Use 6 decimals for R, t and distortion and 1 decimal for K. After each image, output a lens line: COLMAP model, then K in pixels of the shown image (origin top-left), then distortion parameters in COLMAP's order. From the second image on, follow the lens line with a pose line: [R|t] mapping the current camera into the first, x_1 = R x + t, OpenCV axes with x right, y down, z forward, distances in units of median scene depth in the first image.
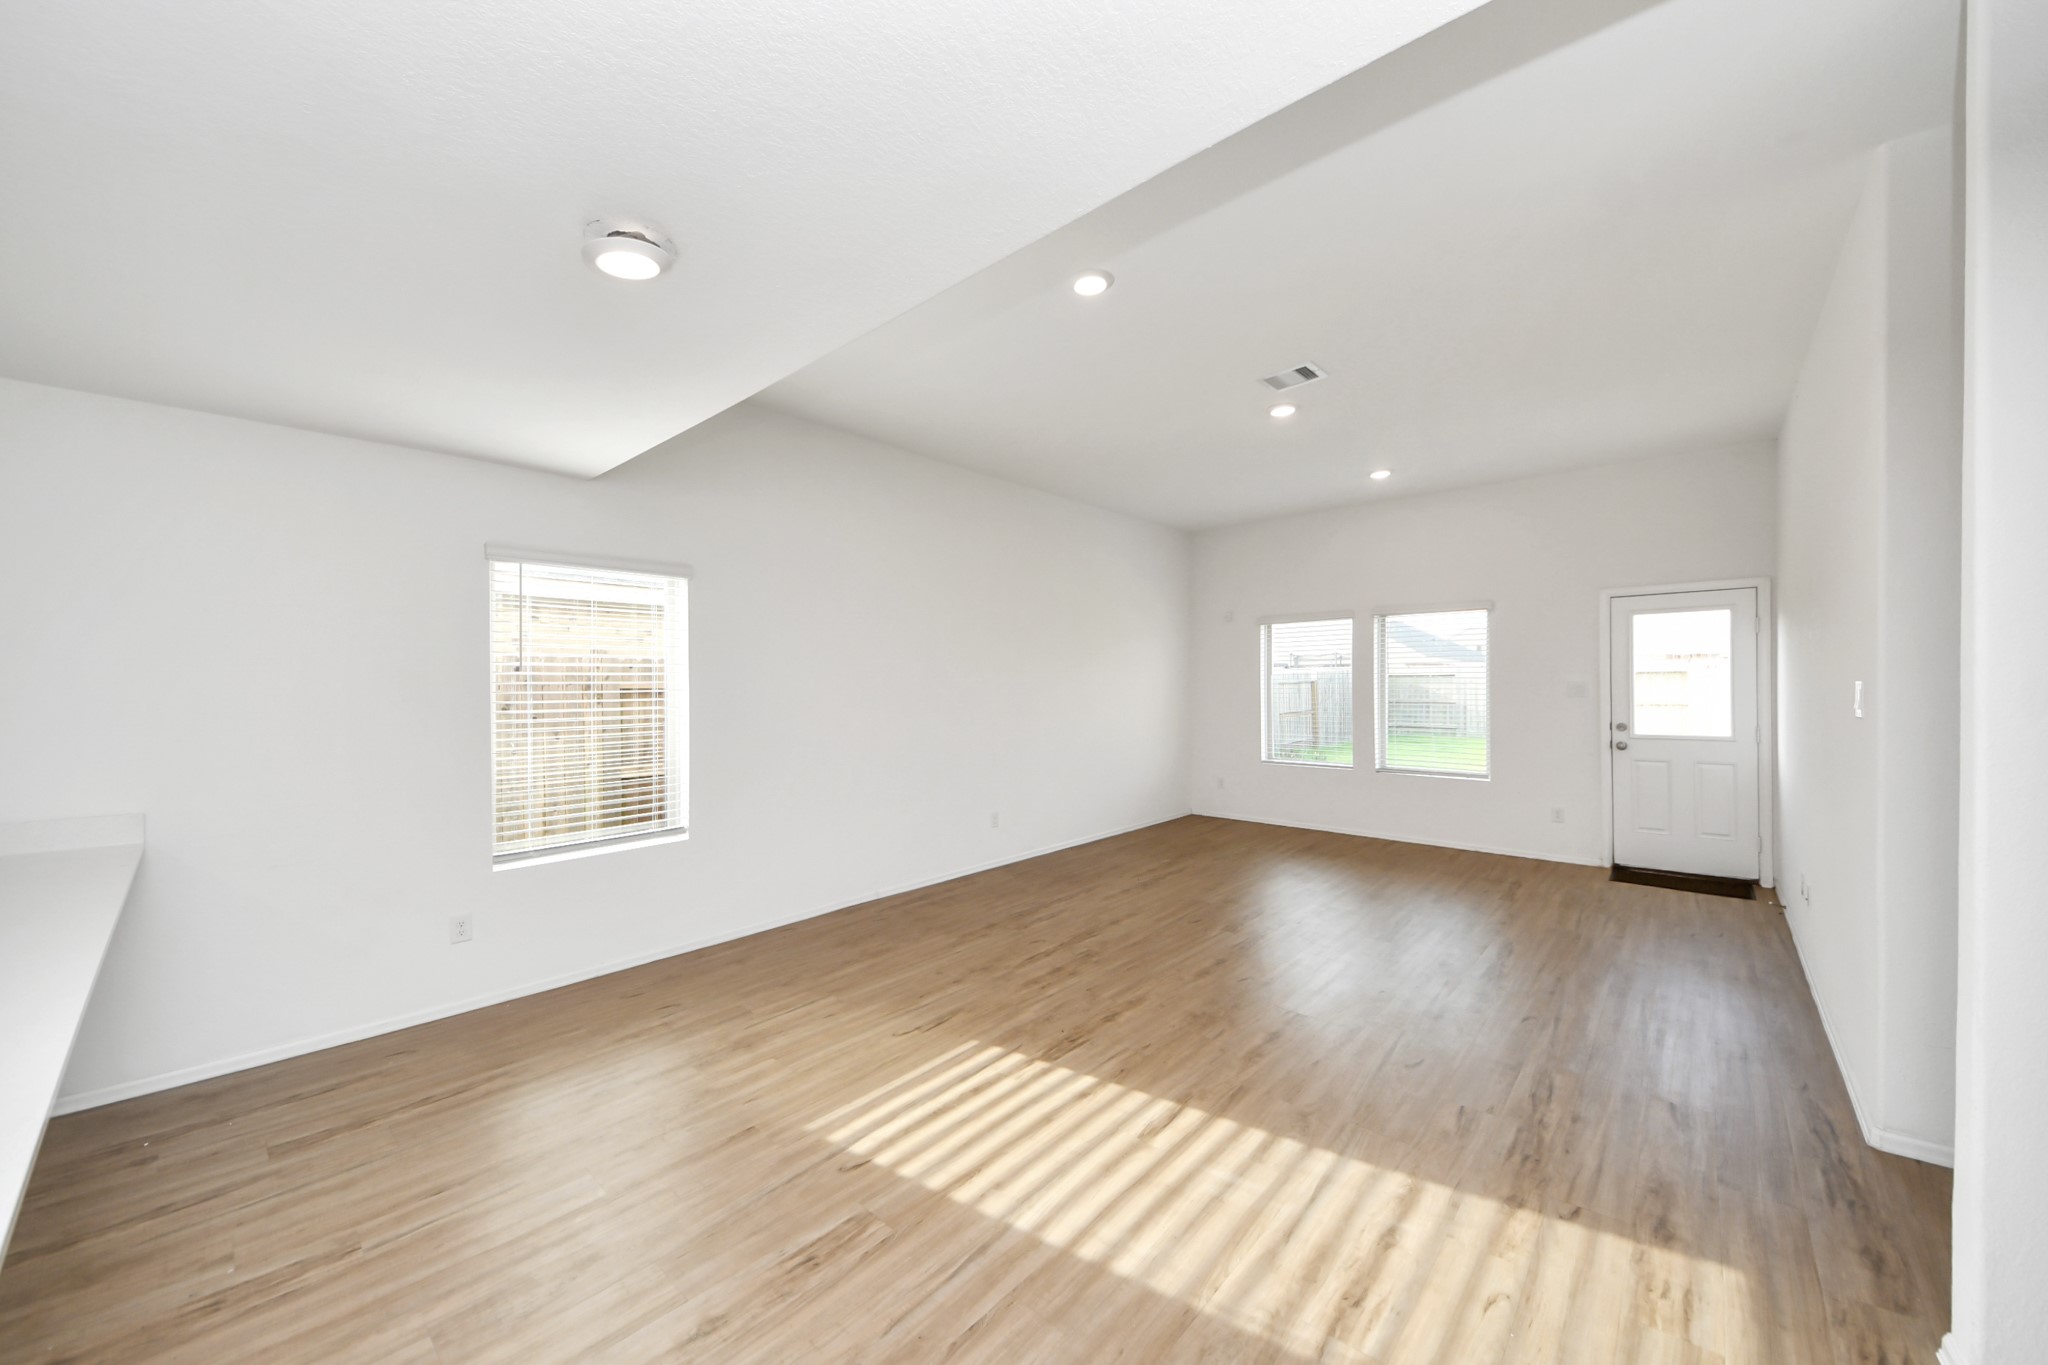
lens RADIAL K [[745.1, 0, 1014.4], [0, 745.1, 694.7], [0, 0, 1]] dist [-0.018582, 0.001214]
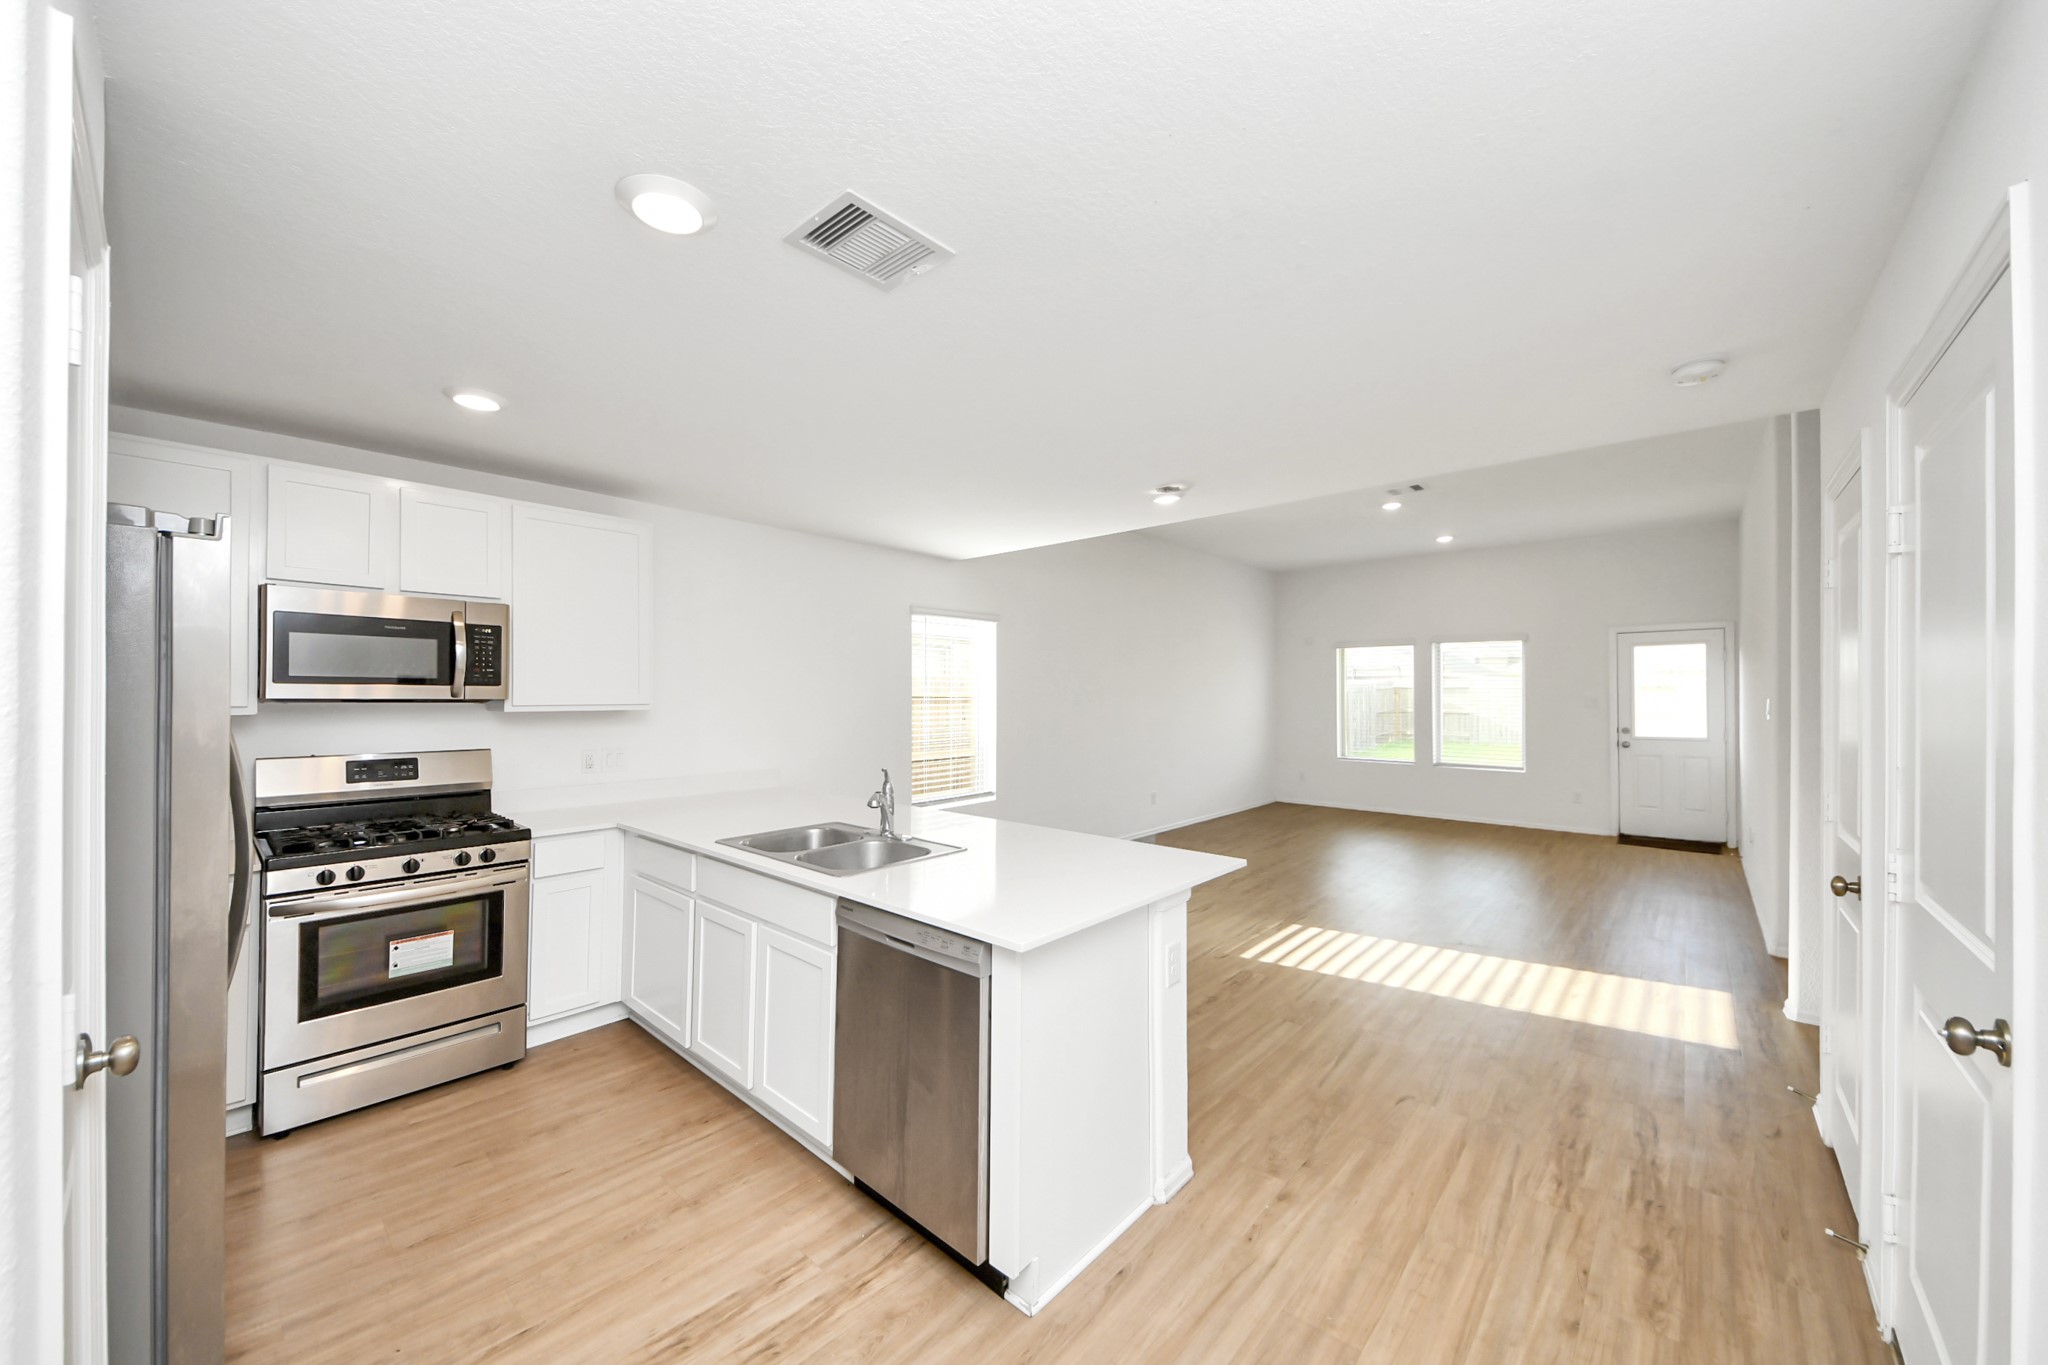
lens RADIAL K [[745.1, 0, 1019.9], [0, 745.1, 694.2], [0, 0, 1]] dist [-0.018582, 0.001214]
pose [[0.999941, 0.007555, 0.007745, -0.295220], [-0.007461, 0.999899, -0.012076, 0.002567], [-0.007835, 0.012018, 0.999897, -0.339322]]
